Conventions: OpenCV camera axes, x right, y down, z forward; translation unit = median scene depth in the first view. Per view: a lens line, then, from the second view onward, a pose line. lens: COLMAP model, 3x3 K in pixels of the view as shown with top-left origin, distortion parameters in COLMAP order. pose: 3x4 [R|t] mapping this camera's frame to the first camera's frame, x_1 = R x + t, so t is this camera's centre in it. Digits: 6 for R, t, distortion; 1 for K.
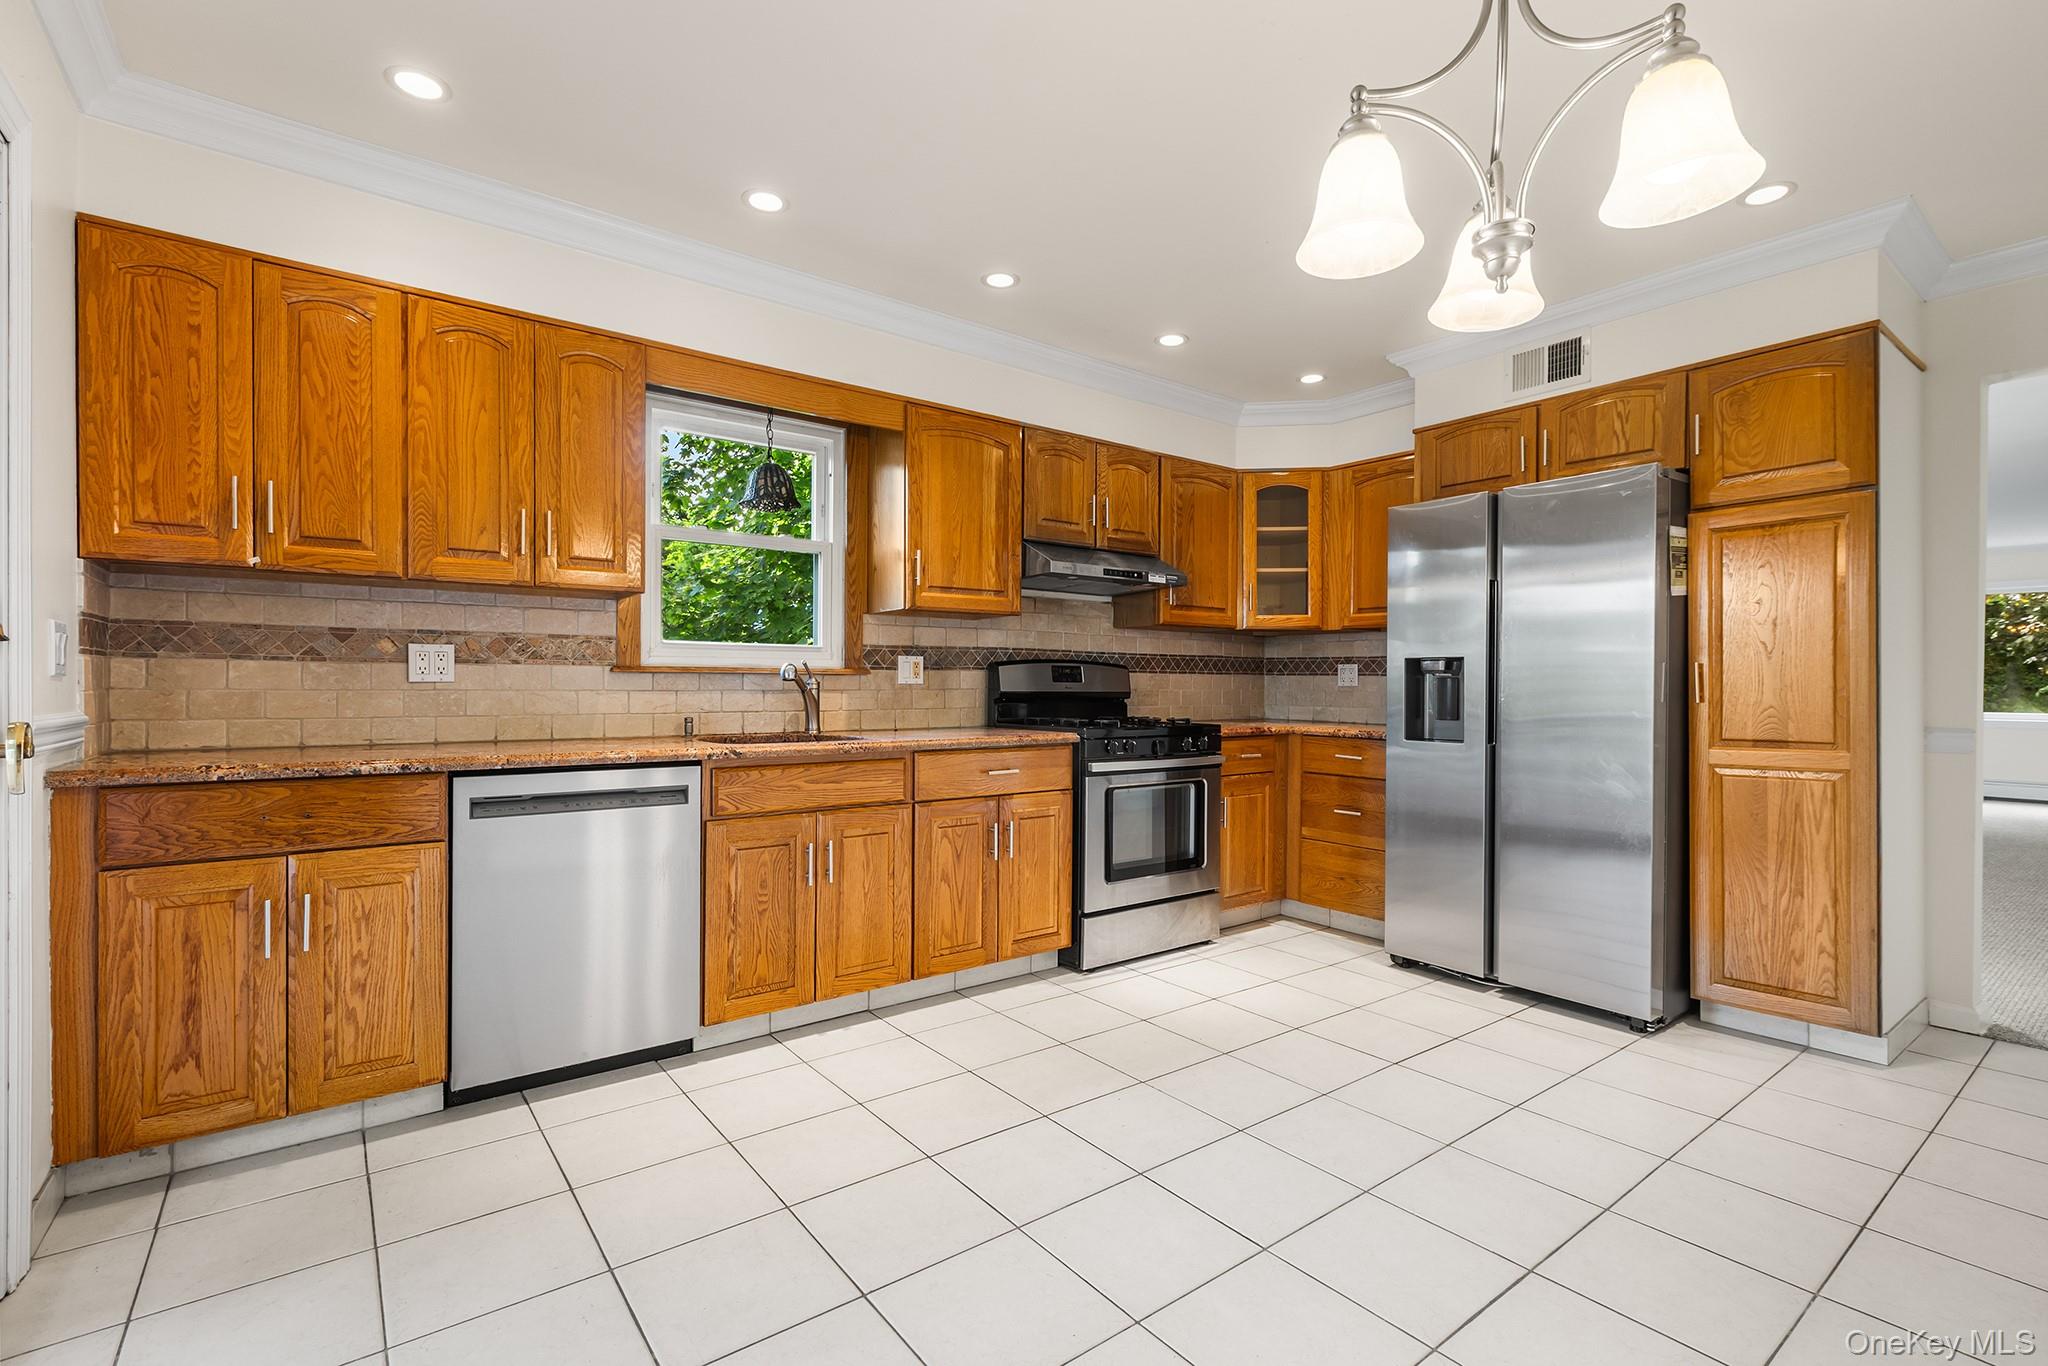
lens RADIAL K [[916.8, 0, 1023.6], [0, 916.8, 701.9], [0, 0, 1]] dist [-0.002621, -0.000104]
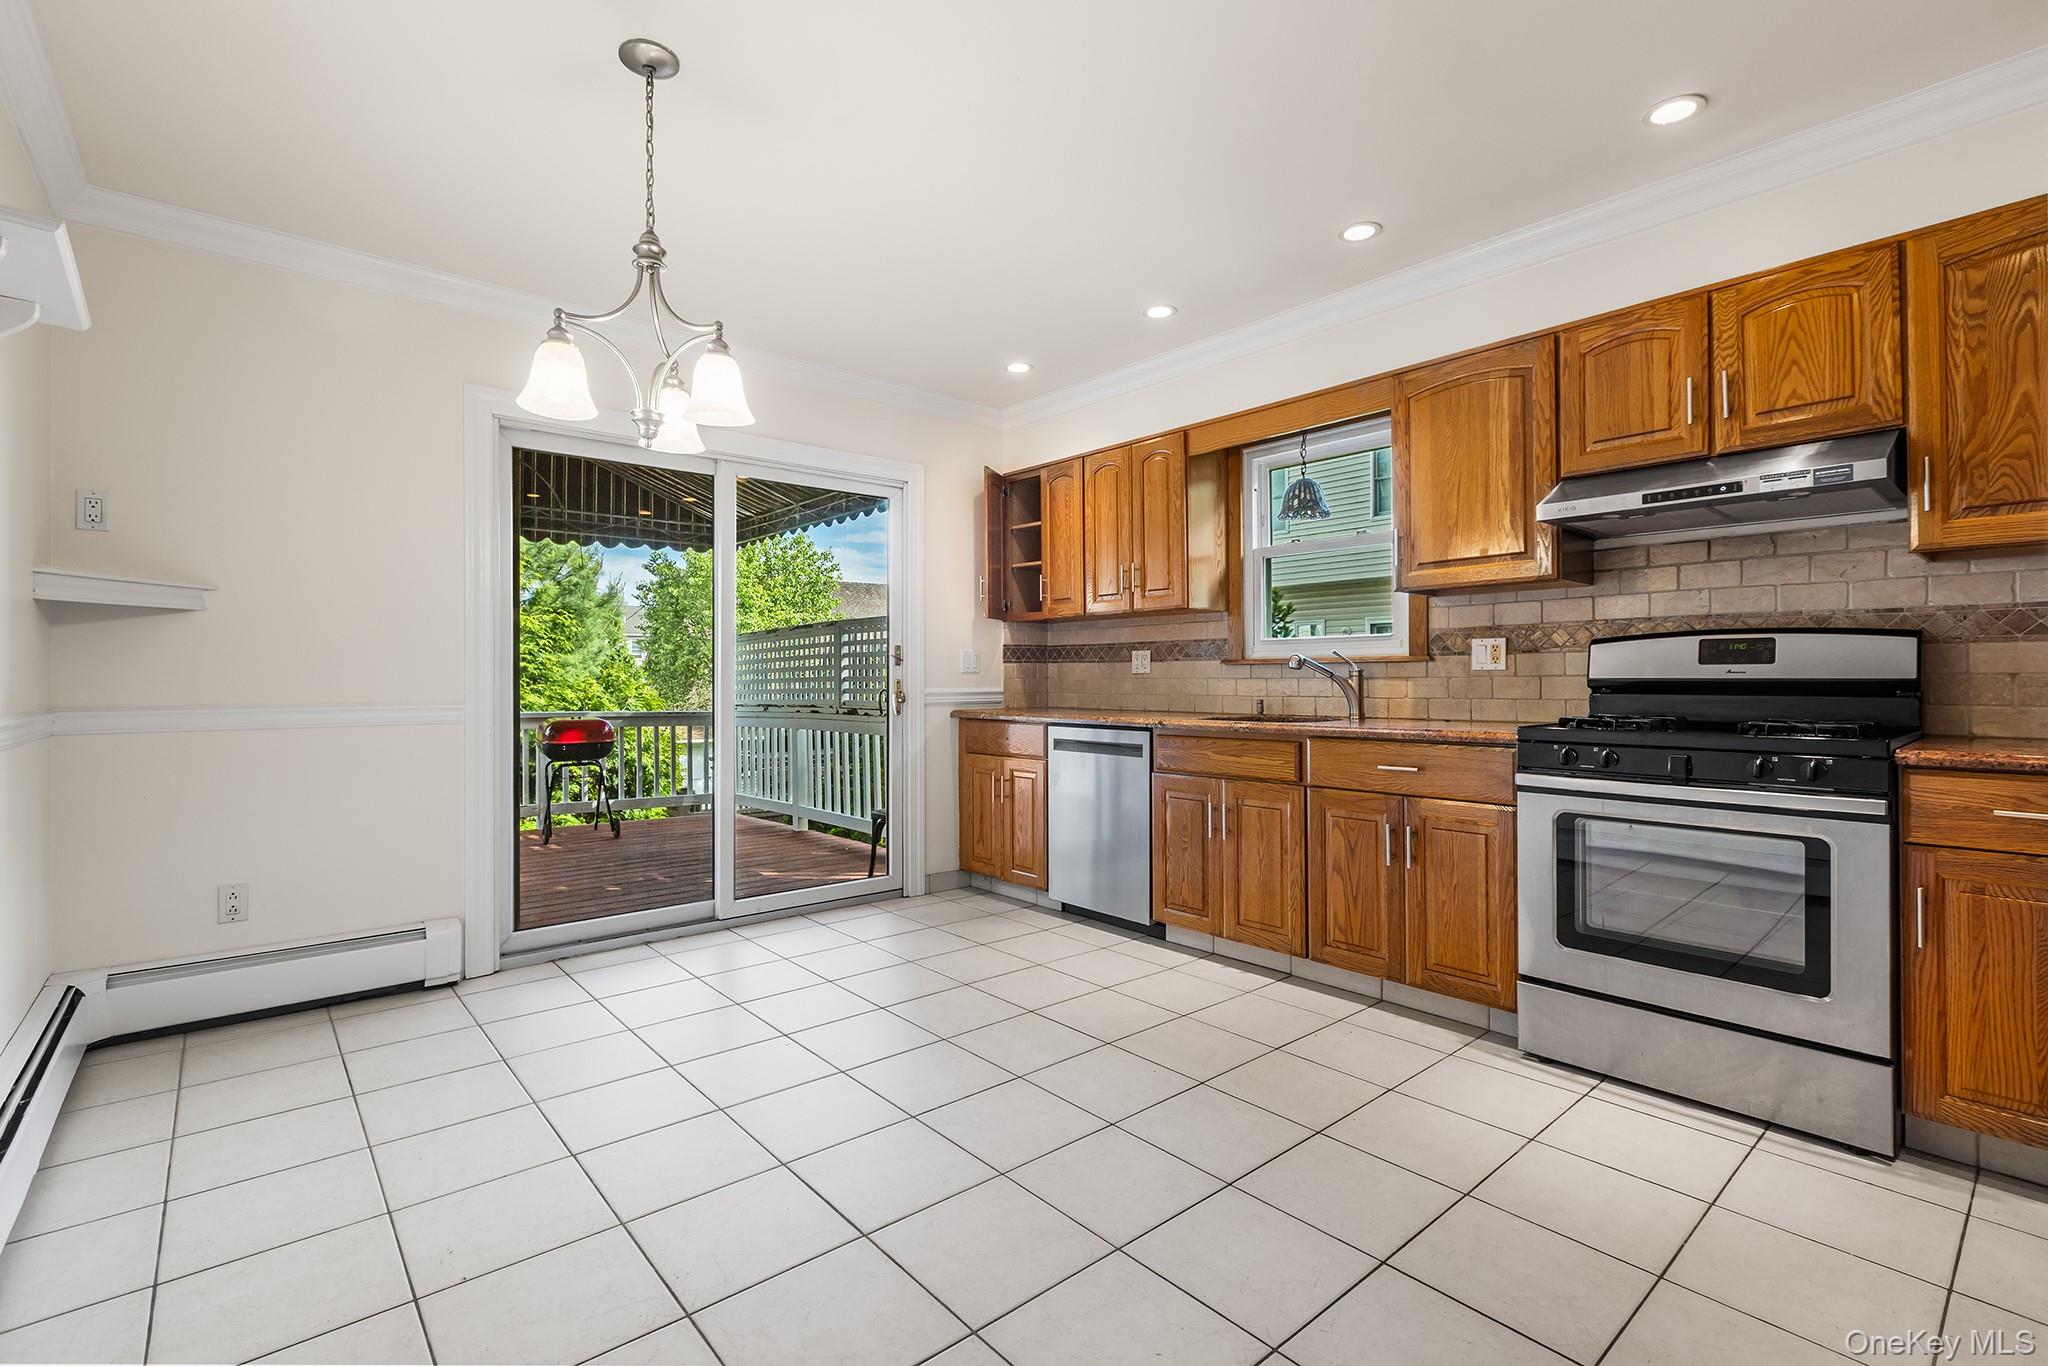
lens RADIAL K [[929.8, 0, 1024.0], [0, 929.8, 683.0], [0, 0, 1]] dist [-0.000366, -0.000138]
pose [[0.057538, 0.002891, -0.998339, 0.867528], [-0.011516, 0.999931, 0.002232, -0.004929], [0.998277, 0.011368, 0.057567, 0.594832]]
